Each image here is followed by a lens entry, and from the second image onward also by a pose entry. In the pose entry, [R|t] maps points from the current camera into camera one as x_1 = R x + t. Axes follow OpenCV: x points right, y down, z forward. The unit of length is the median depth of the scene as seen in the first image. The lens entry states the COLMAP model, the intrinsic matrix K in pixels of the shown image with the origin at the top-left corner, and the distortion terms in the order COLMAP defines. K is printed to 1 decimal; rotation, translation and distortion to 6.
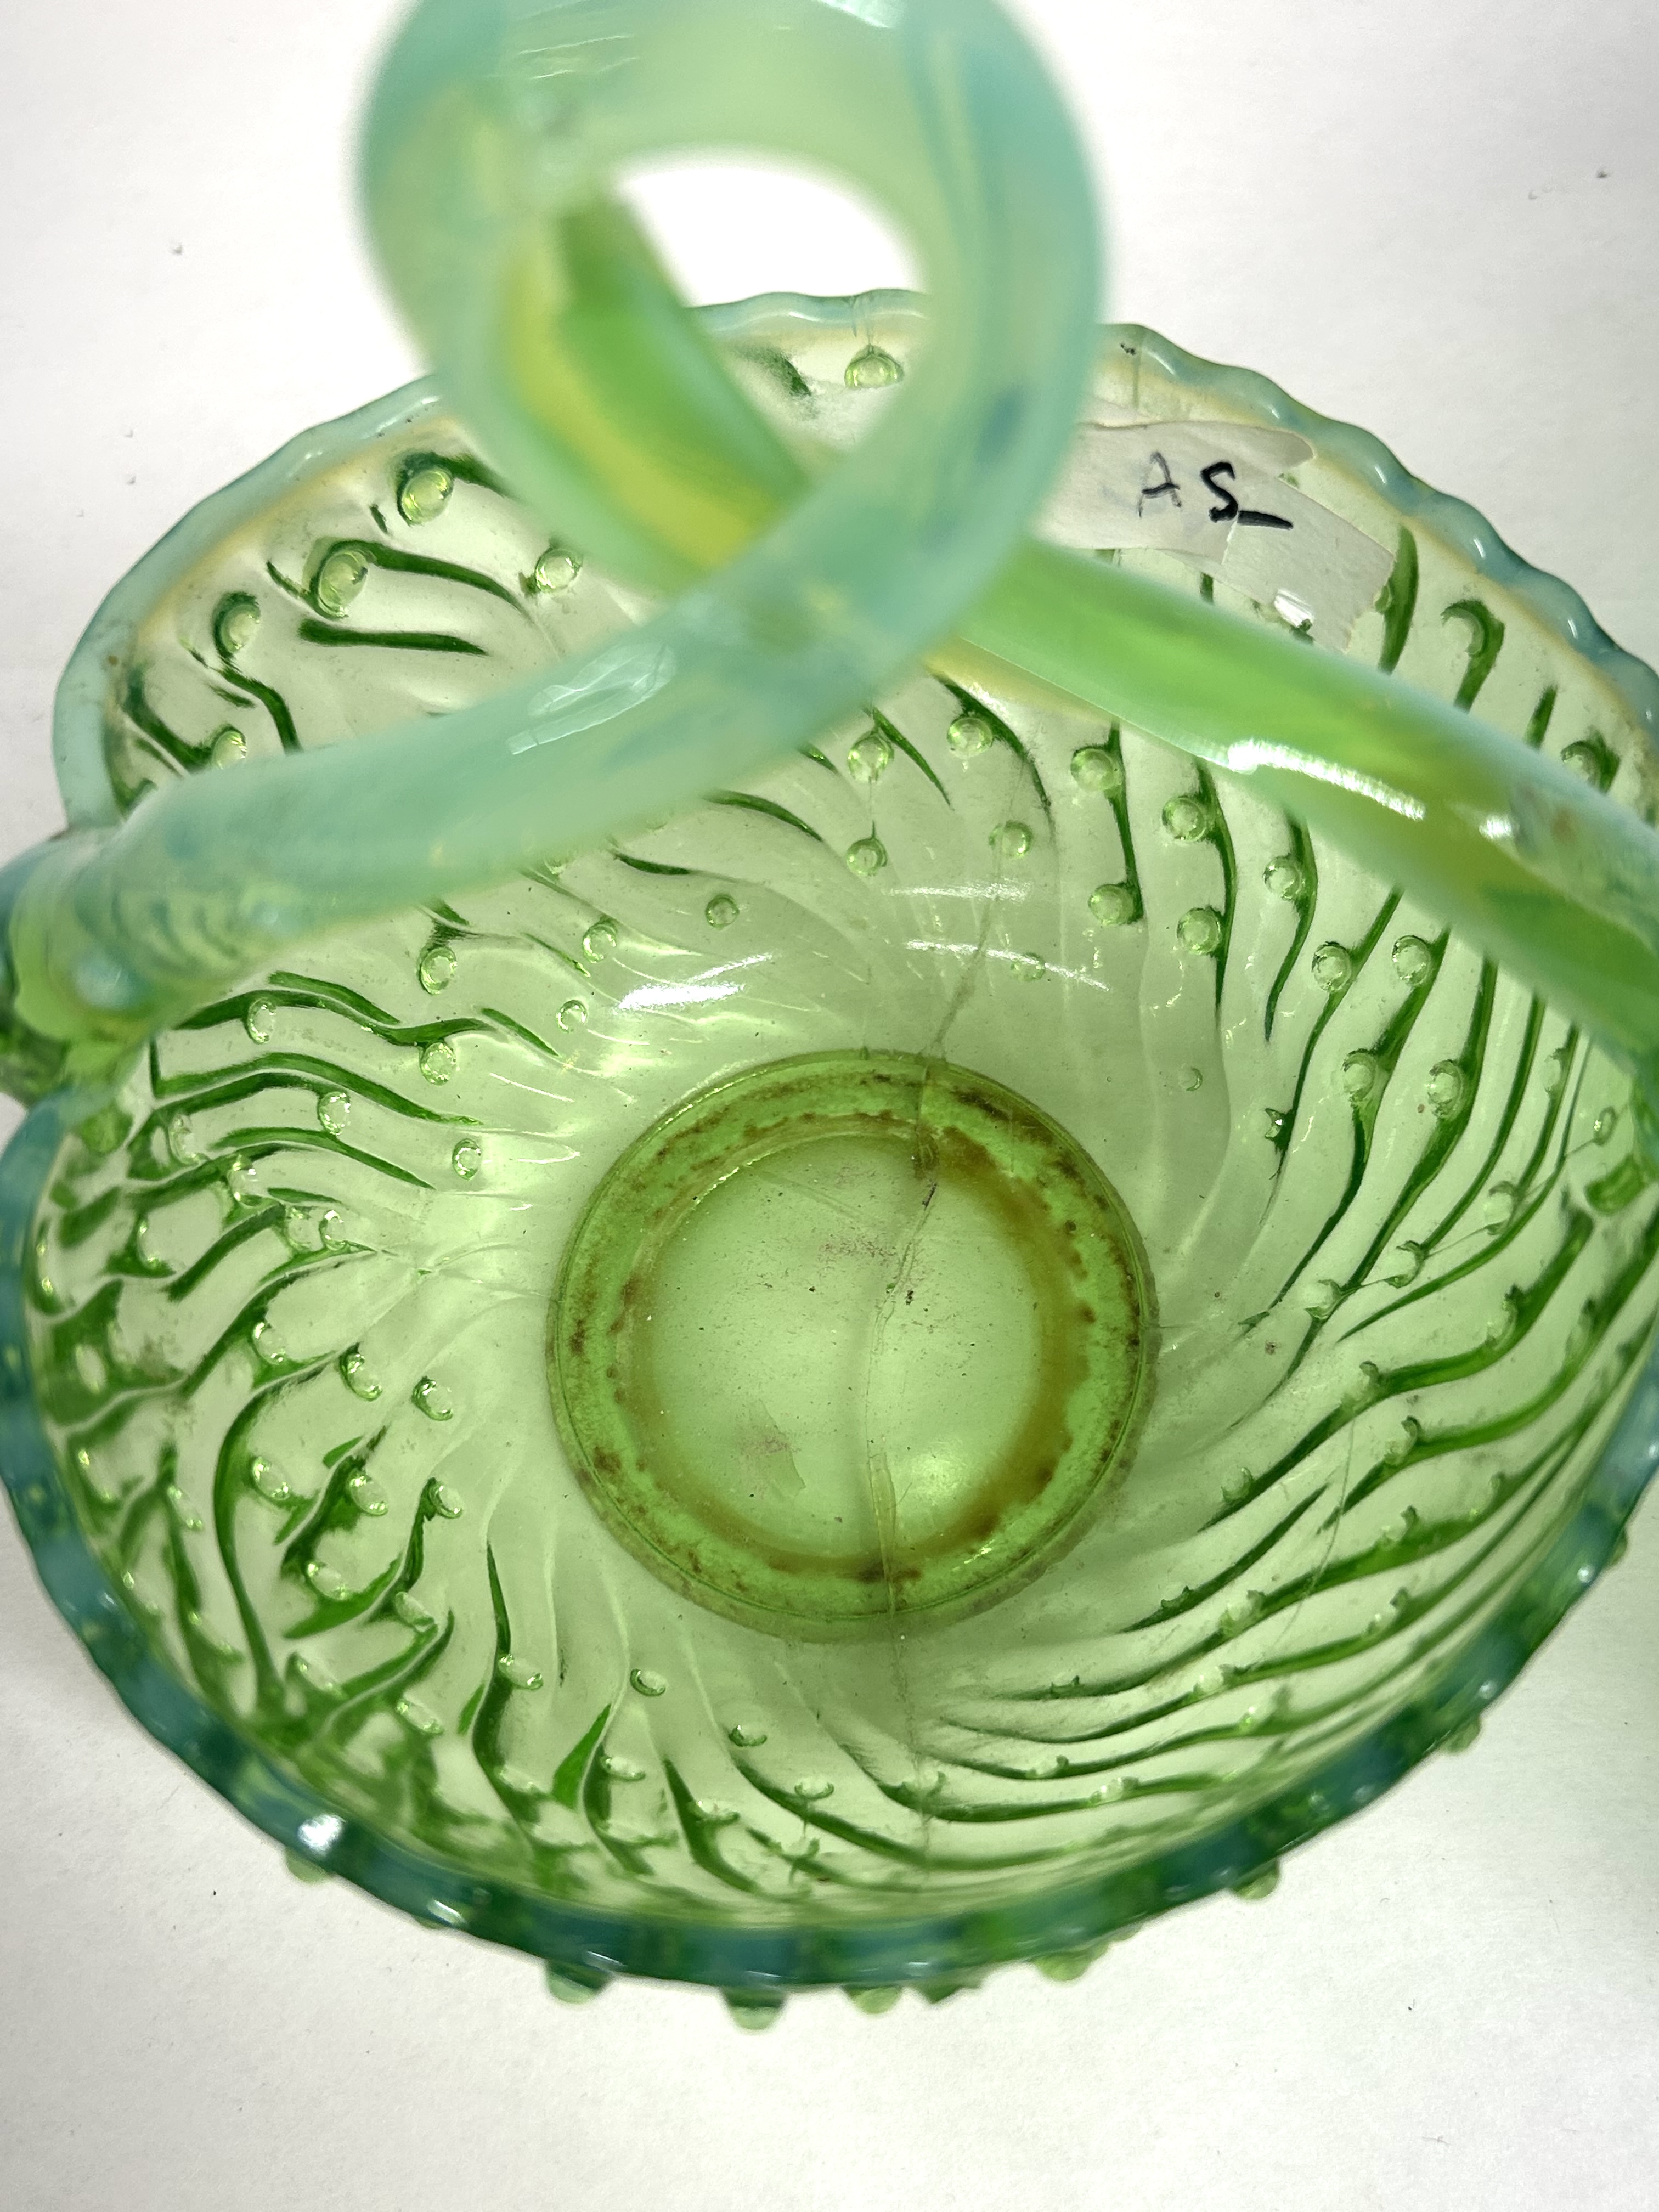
lens RADIAL K [[2260.9, 0, 818.6], [0, 2260.9, 1106.6], [0, 0, 1]] dist [-0.045906, 0.000000]
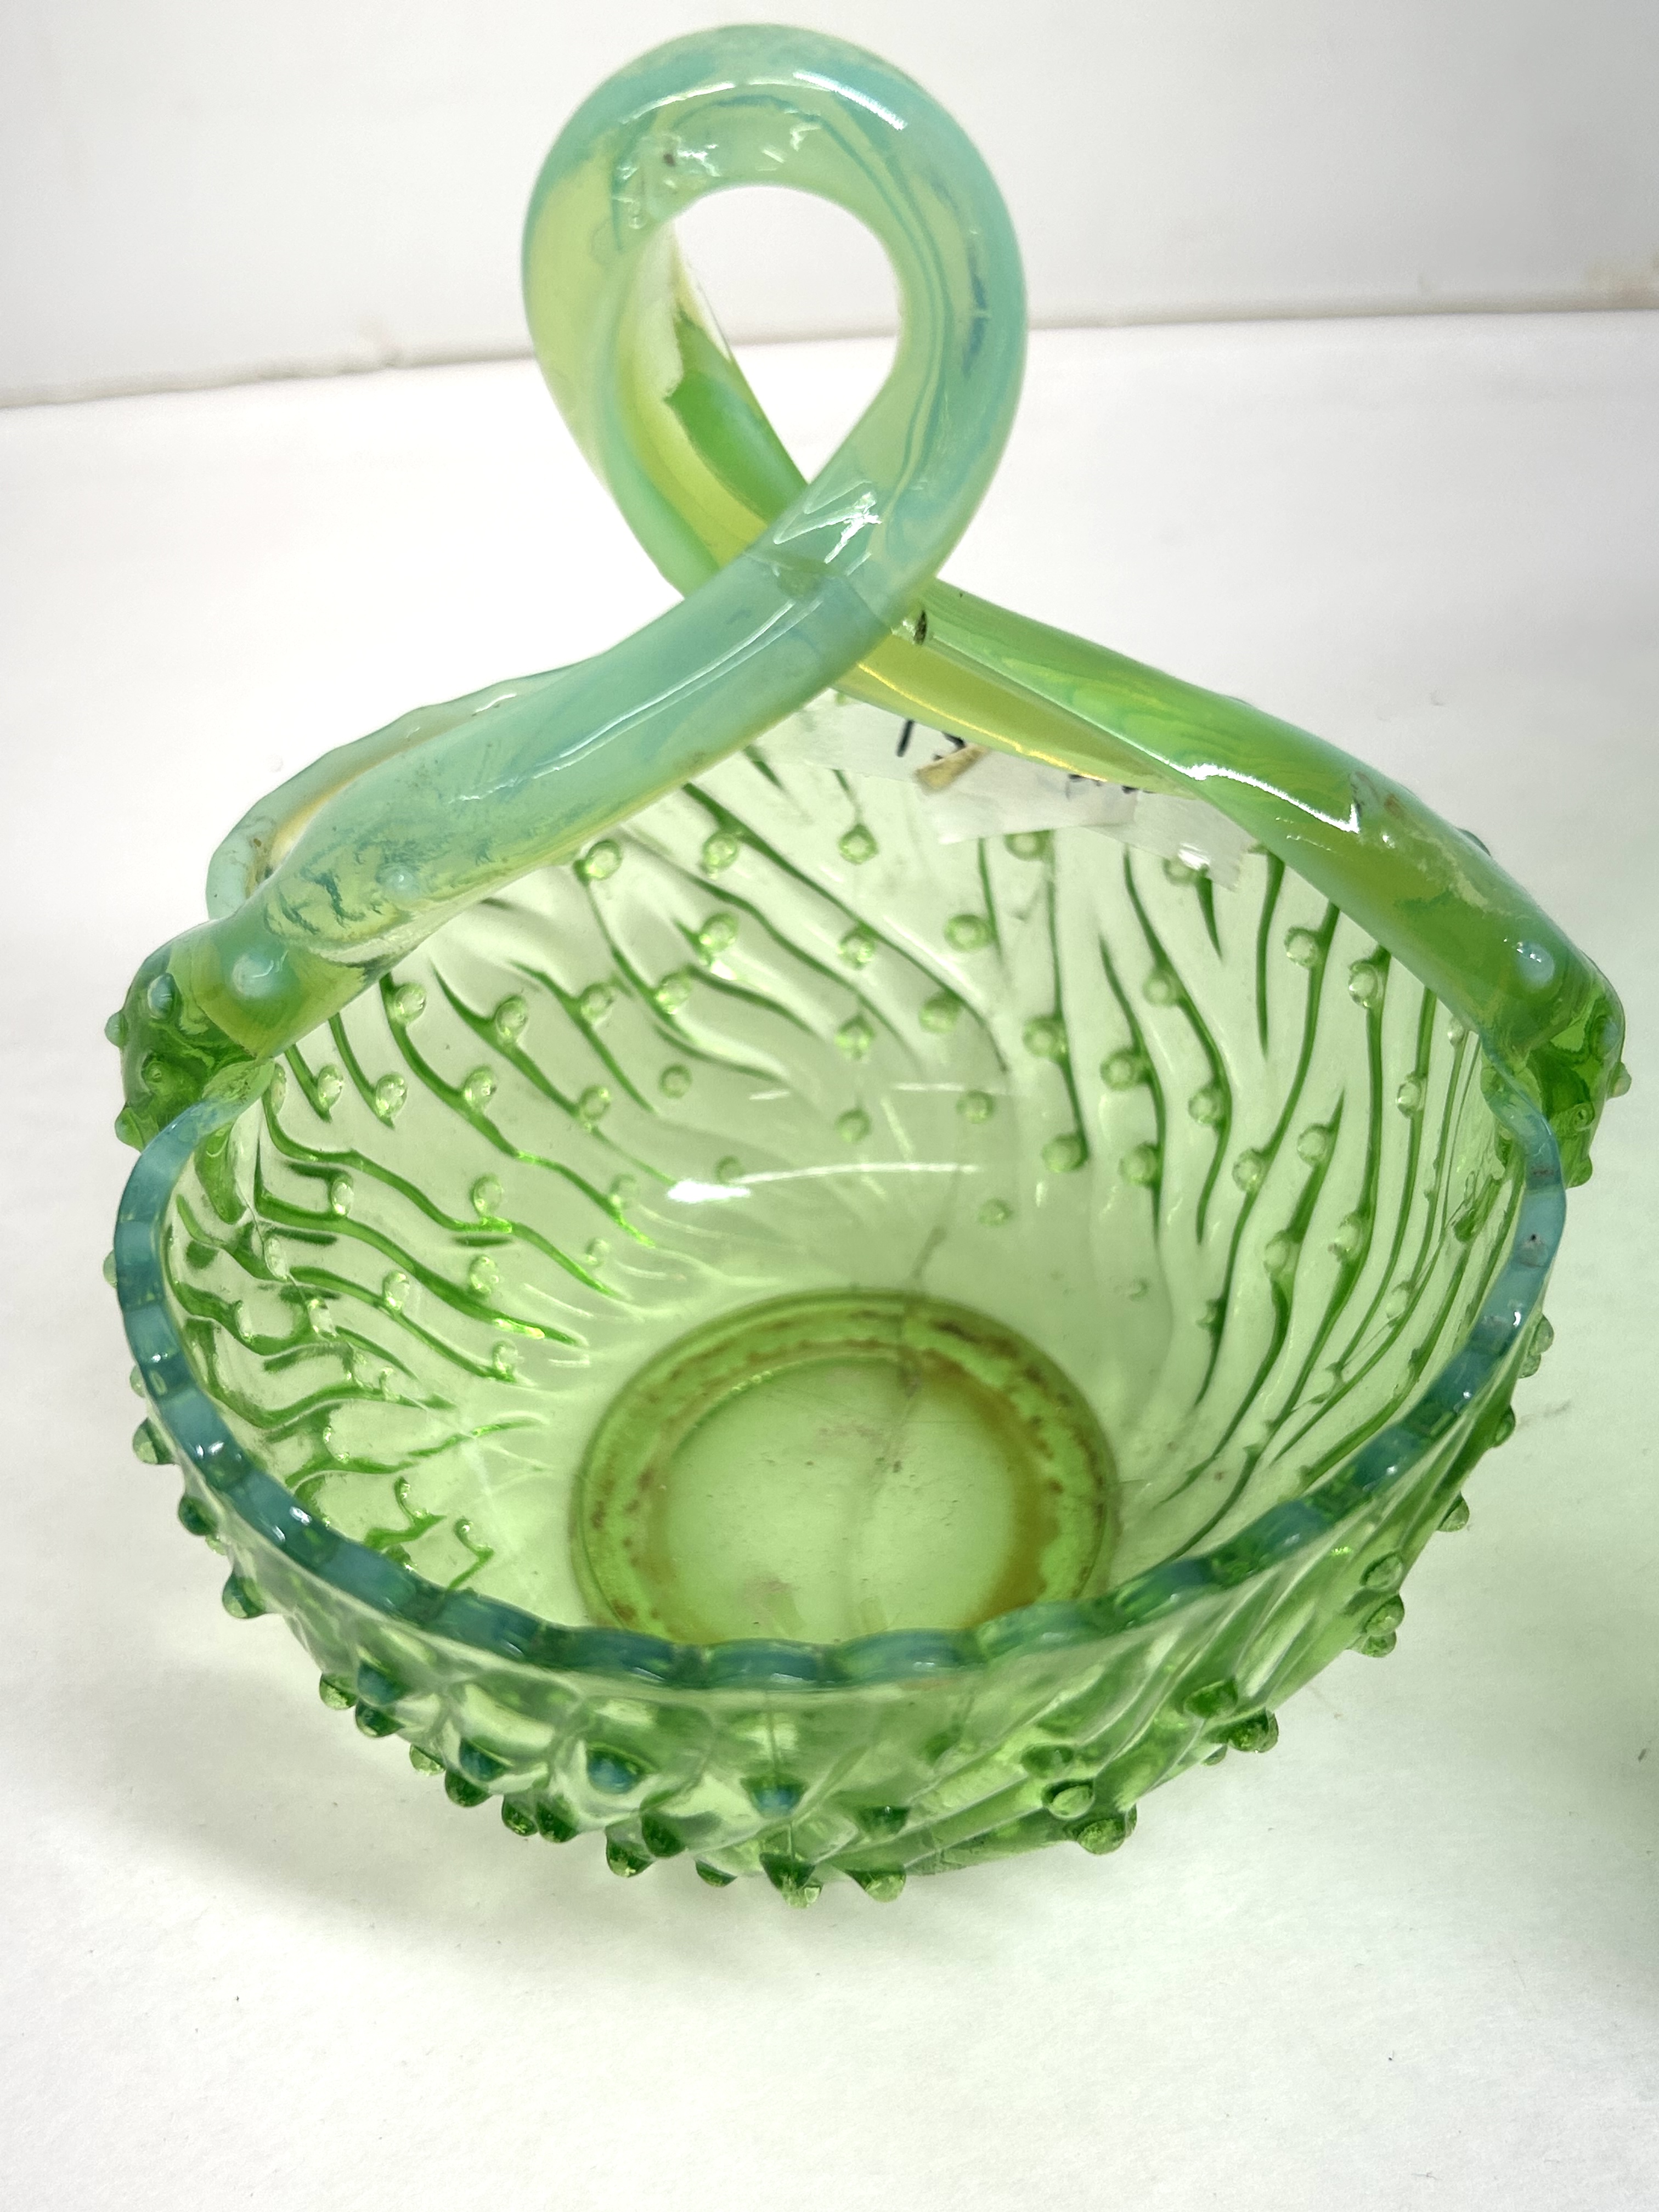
lens RADIAL K [[2260.9, 0, 838.6], [0, 2260.9, 1107.1], [0, 0, 1]] dist [-0.045906, 0.000000]
pose [[0.999757, -0.002496, 0.021898, -0.012532], [0.010031, 0.936227, -0.351253, 0.308319], [-0.019624, 0.351387, 0.936024, -0.110469]]
